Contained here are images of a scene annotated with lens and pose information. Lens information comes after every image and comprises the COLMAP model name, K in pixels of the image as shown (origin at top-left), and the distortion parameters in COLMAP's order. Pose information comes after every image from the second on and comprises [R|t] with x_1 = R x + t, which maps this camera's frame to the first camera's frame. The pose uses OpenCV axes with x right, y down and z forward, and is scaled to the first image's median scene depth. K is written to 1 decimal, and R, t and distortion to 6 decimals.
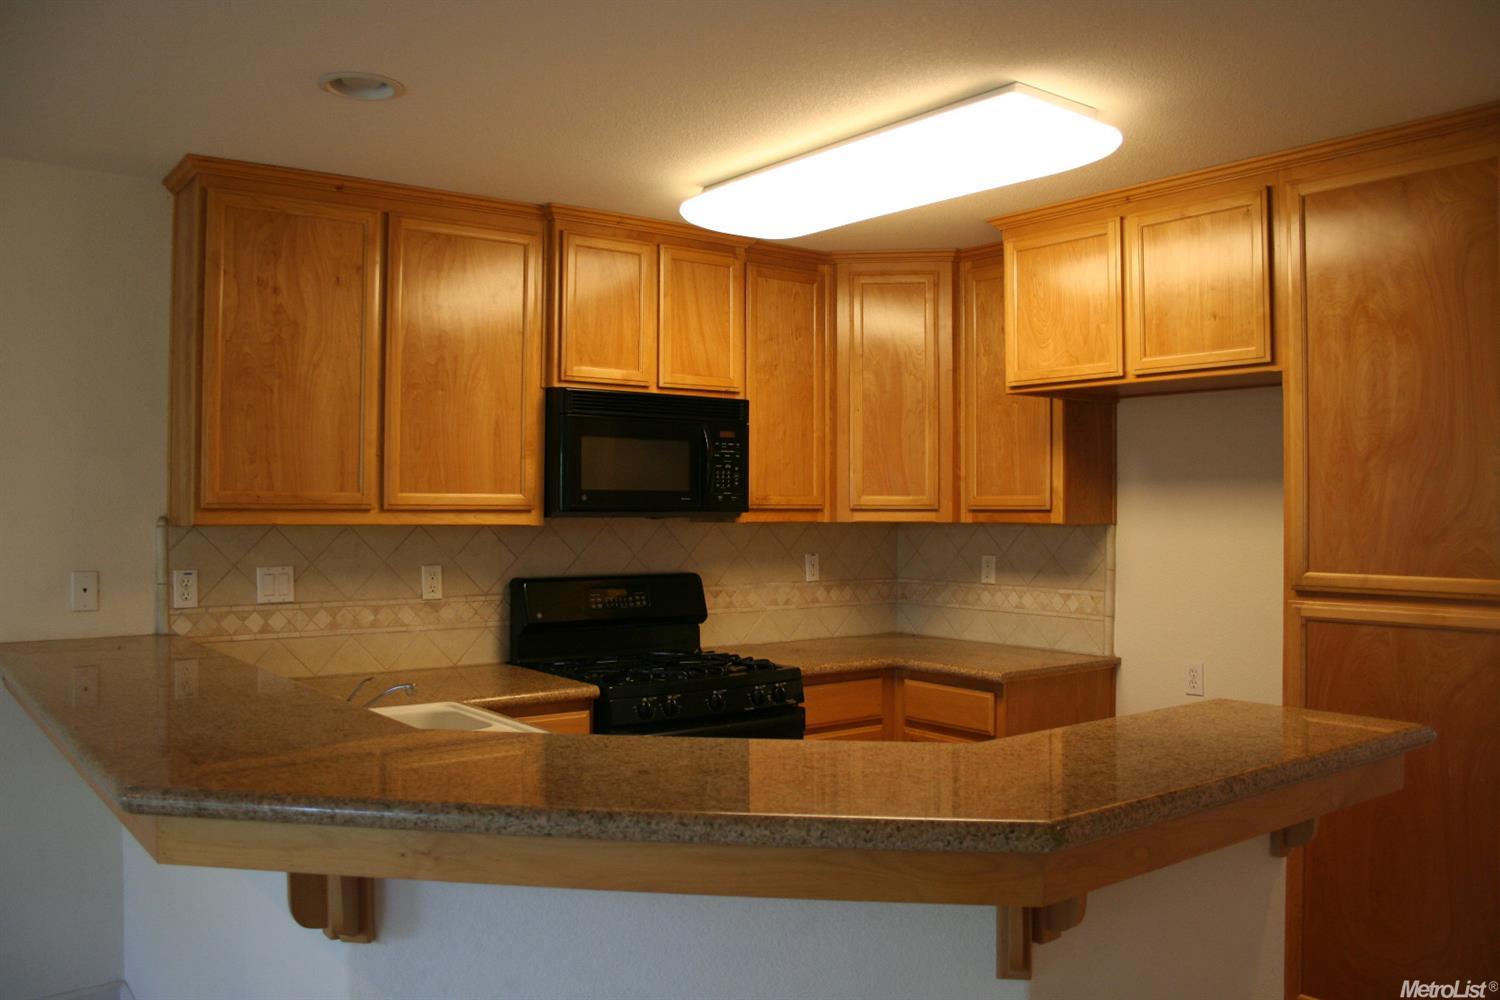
lens RADIAL K [[1250.9, 0, 713.8], [0, 1250.9, 500.9], [0, 0, 1]] dist [-0.155783, 0.116199]
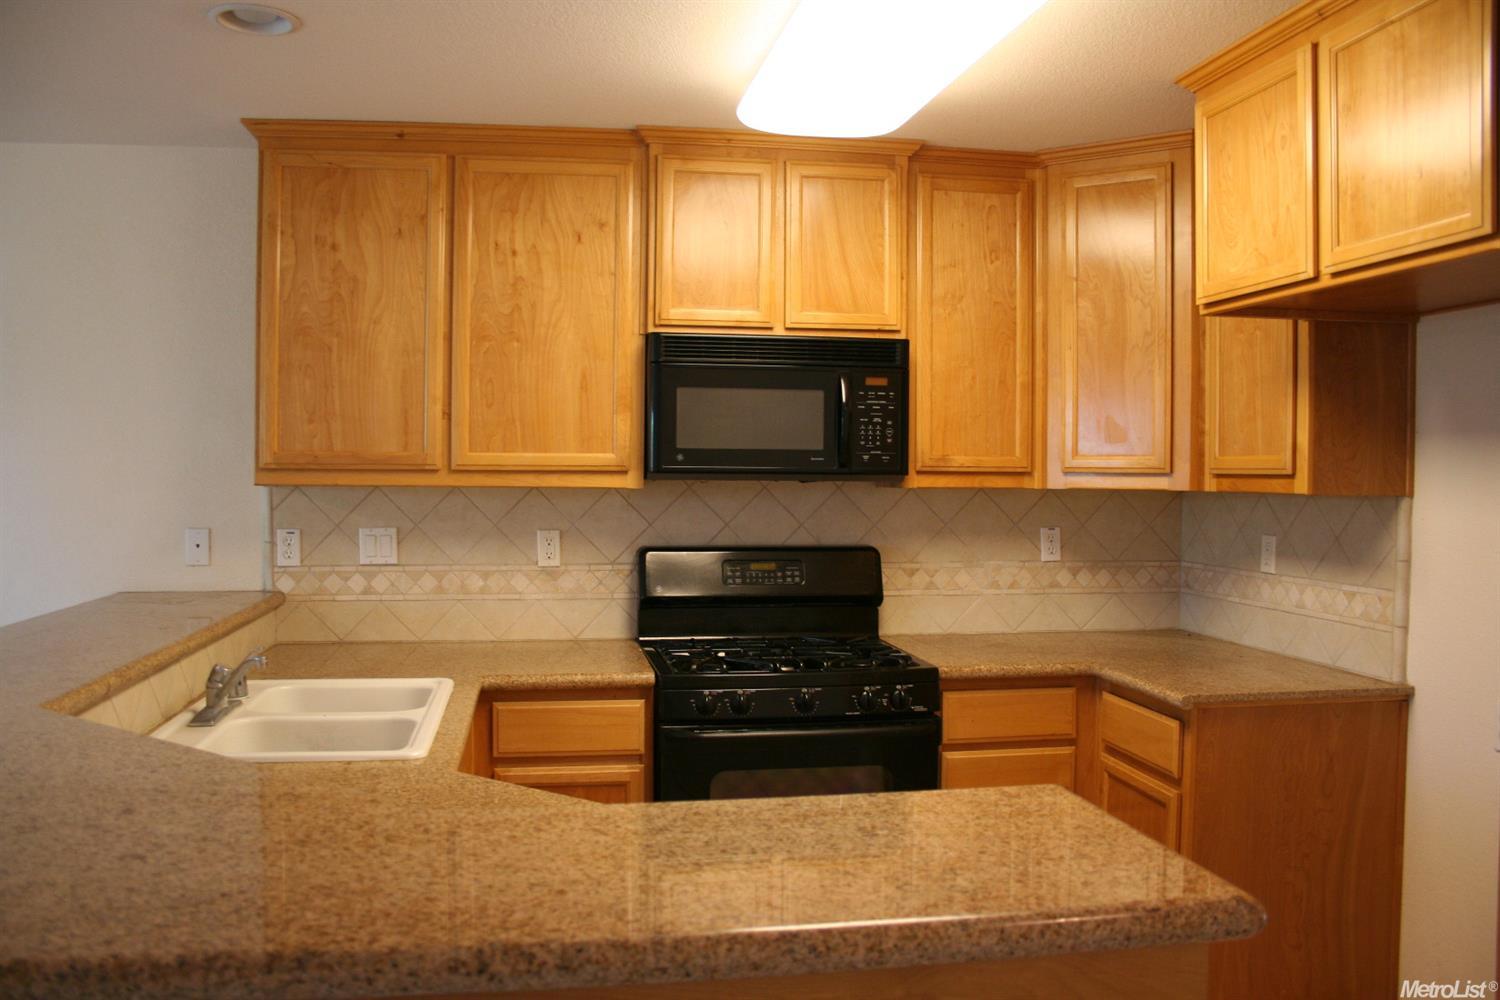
lens RADIAL K [[1250.9, 0, 713.8], [0, 1250.9, 500.9], [0, 0, 1]] dist [-0.155783, 0.116199]
pose [[0.884574, 0.014694, -0.466169, 0.315290], [-0.001548, 0.999591, 0.028571, 0.002747], [0.466398, -0.024551, 0.884234, 0.223427]]
